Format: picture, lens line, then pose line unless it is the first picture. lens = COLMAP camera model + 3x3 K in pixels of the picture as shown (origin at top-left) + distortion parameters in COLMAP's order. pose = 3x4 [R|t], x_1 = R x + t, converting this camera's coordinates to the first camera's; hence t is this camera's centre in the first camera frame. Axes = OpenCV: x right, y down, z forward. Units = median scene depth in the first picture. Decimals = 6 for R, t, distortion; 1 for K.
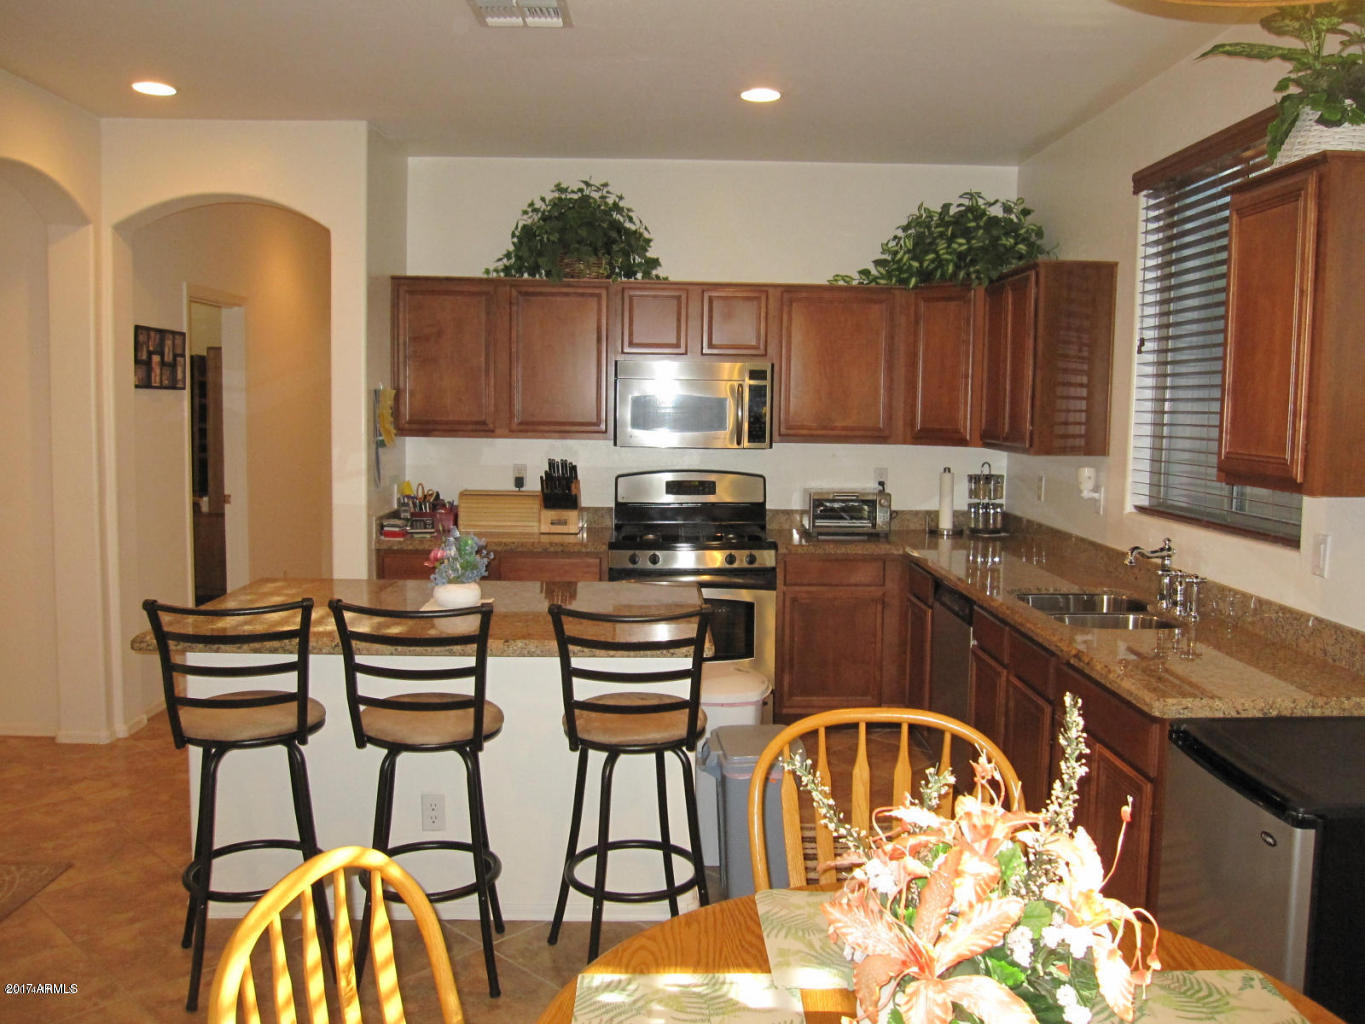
lens RADIAL K [[1134.9, 0, 681.9], [0, 1134.9, 508.8], [0, 0, 1]] dist [-0.061100, 0.021780]
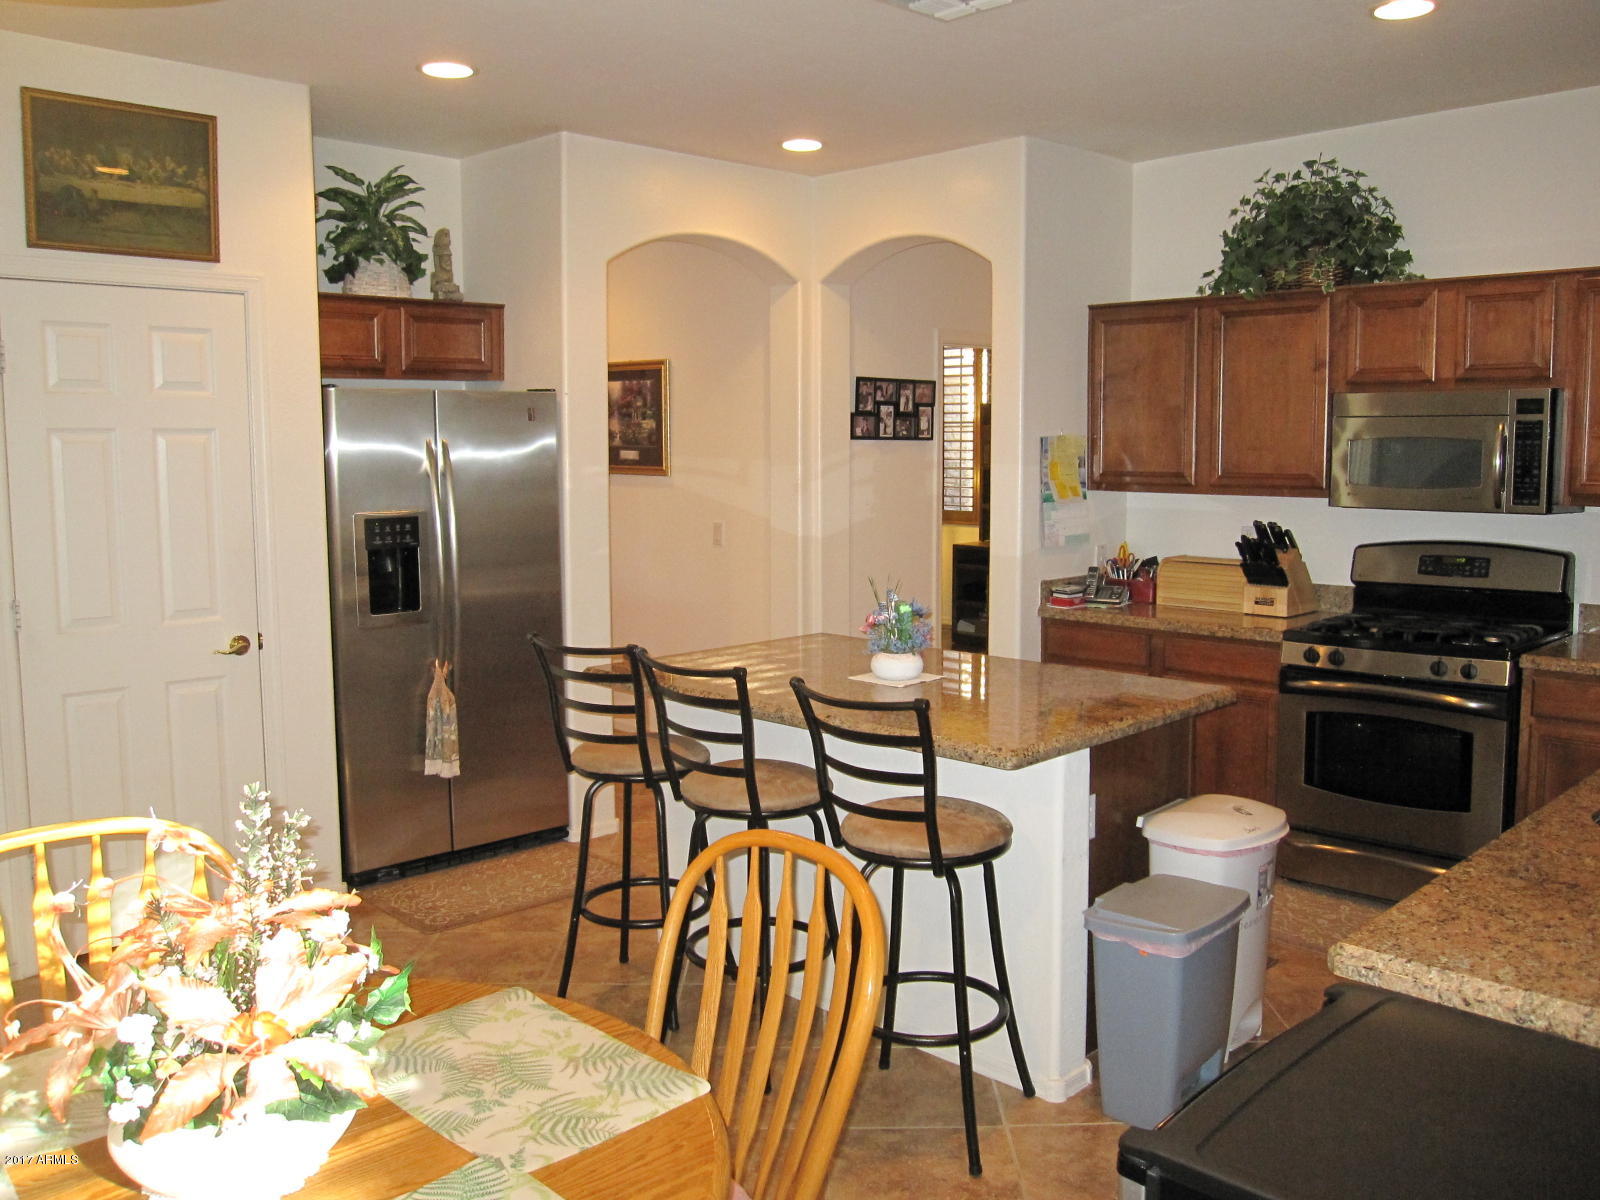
lens RADIAL K [[1330.3, 0, 798.7], [0, 1330.3, 599.7], [0, 0, 1]] dist [-0.061100, 0.021780]
pose [[0.692781, 0.065761, -0.718144, 0.330030], [-0.051591, 0.997801, 0.041601, -0.011128], [0.719300, 0.008230, 0.694650, 0.130755]]
